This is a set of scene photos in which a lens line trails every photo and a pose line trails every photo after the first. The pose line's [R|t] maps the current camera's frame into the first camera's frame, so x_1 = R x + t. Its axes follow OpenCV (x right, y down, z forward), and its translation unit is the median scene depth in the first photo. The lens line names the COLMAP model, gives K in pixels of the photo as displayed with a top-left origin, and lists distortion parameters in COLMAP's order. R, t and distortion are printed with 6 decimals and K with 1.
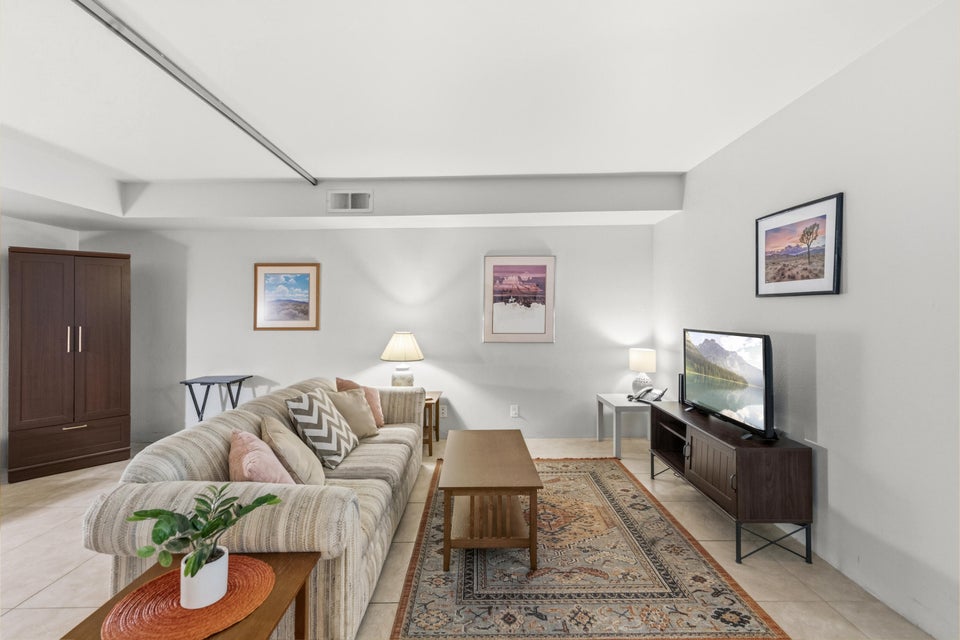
lens RADIAL K [[440.8, 0, 475.2], [0, 440.8, 310.5], [0, 0, 1]] dist [0.013390, -0.002179]
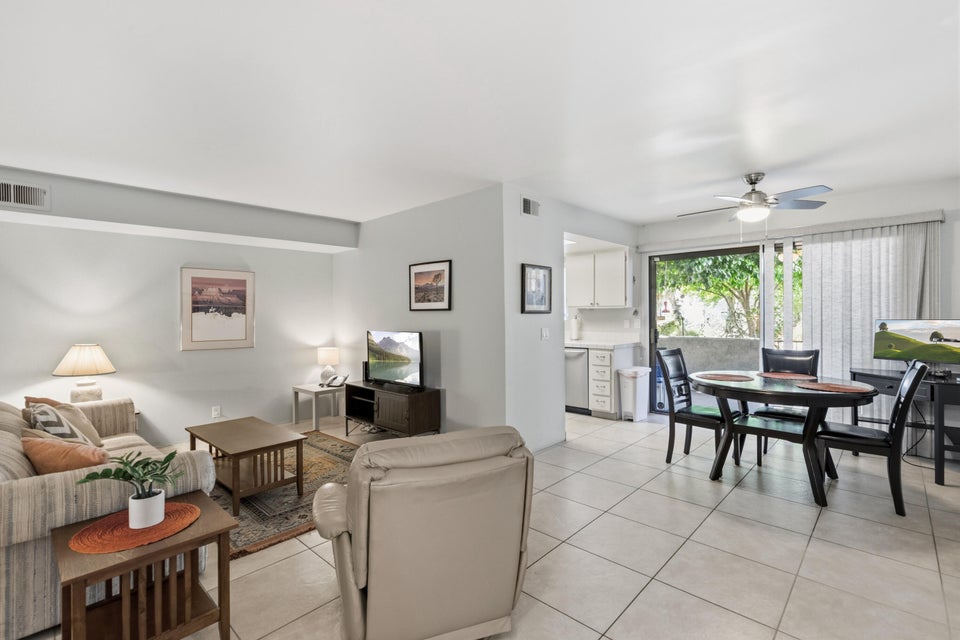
lens RADIAL K [[440.8, 0, 477.5], [0, 440.8, 314.0], [0, 0, 1]] dist [0.013390, -0.002179]
pose [[0.682709, 0.001004, 0.730690, -0.429954], [0.005606, 0.999962, -0.006612, -0.004867], [-0.730669, 0.008610, 0.682678, -0.350634]]
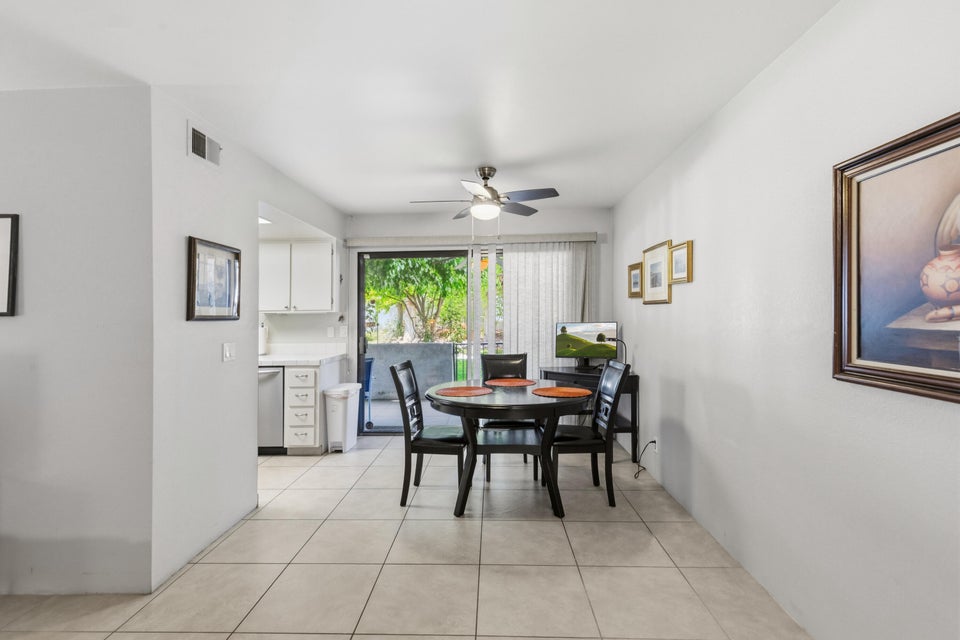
lens RADIAL K [[440.8, 0, 476.0], [0, 440.8, 306.8], [0, 0, 1]] dist [0.013390, -0.002179]
pose [[0.034611, 0.028093, 0.999006, -0.118610], [0.016785, 0.999448, -0.028687, -0.007870], [-0.999260, 0.017762, 0.034121, -0.061278]]
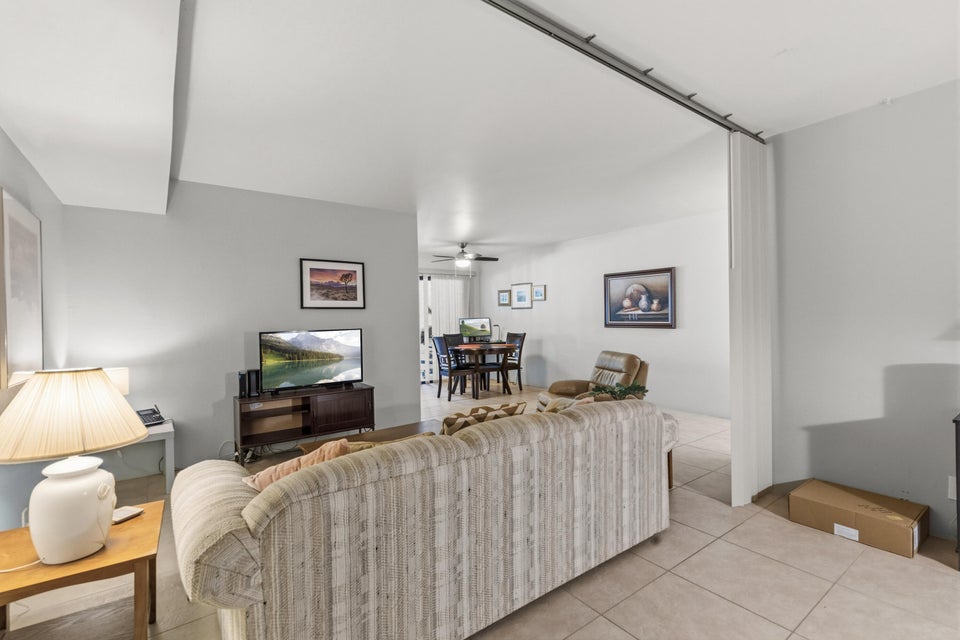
lens RADIAL K [[440.8, 0, 471.7], [0, 440.8, 322.6], [0, 0, 1]] dist [0.013390, -0.002179]
pose [[-0.598101, 0.010655, 0.801350, -0.975264], [0.023917, 0.999704, 0.004558, 0.026562], [-0.801064, 0.021892, -0.598178, 1.461342]]
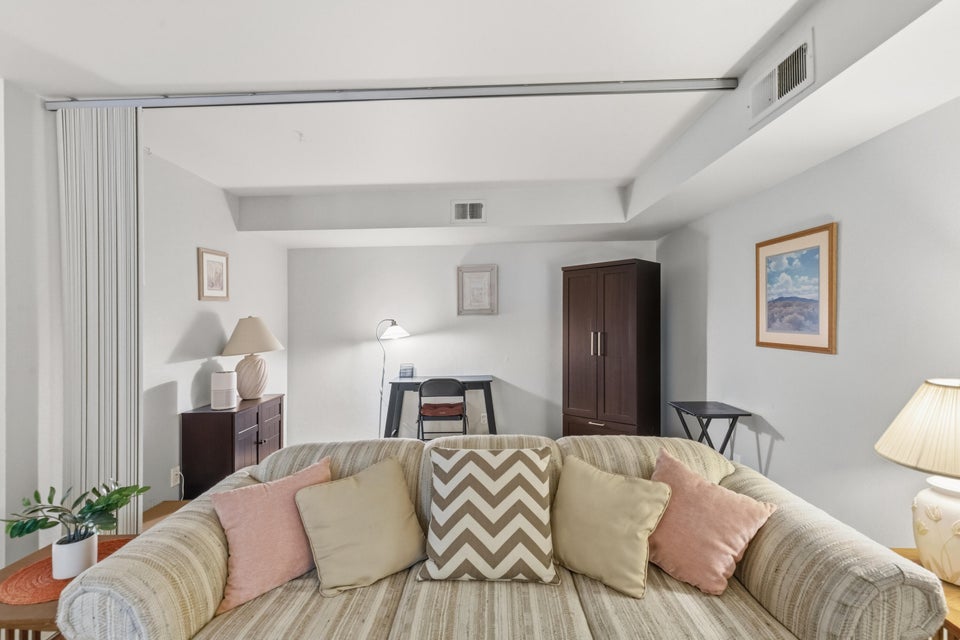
lens RADIAL K [[440.8, 0, 480.6], [0, 440.8, 322.7], [0, 0, 1]] dist [0.013390, -0.002179]
pose [[-0.009169, 0.012073, -0.999885, 0.264169], [0.021445, 0.999700, 0.011874, -0.010551], [0.999728, -0.021334, -0.009425, 0.967422]]
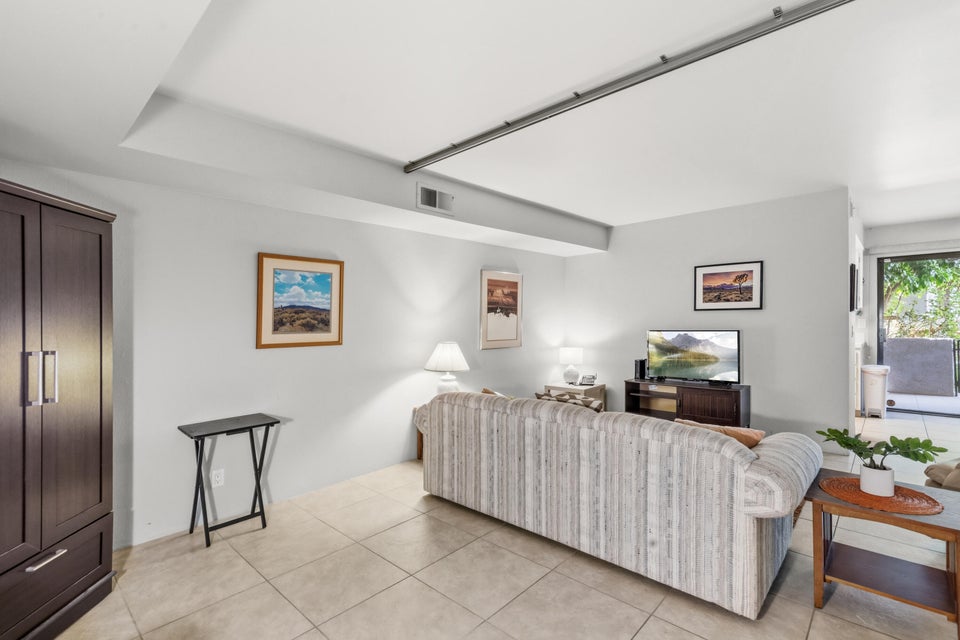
lens RADIAL K [[440.8, 0, 481.6], [0, 440.8, 316.1], [0, 0, 1]] dist [0.013390, -0.002179]
pose [[0.678219, 0.005407, 0.734840, -1.255111], [0.008571, 0.999847, -0.015267, 0.012120], [-0.734810, 0.016653, 0.678069, 0.430223]]
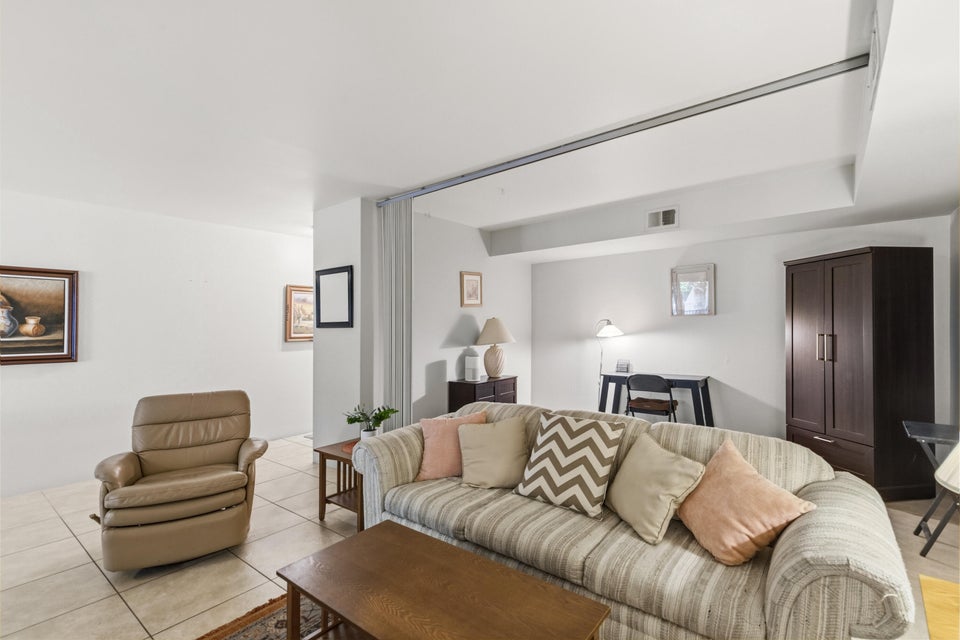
lens RADIAL K [[440.8, 0, 487.6], [0, 440.8, 314.6], [0, 0, 1]] dist [0.013390, -0.002179]
pose [[-0.608517, -0.002726, -0.793536, 0.406160], [0.021338, 0.999576, -0.019797, -0.005250], [0.793254, -0.028979, -0.608201, 1.353588]]
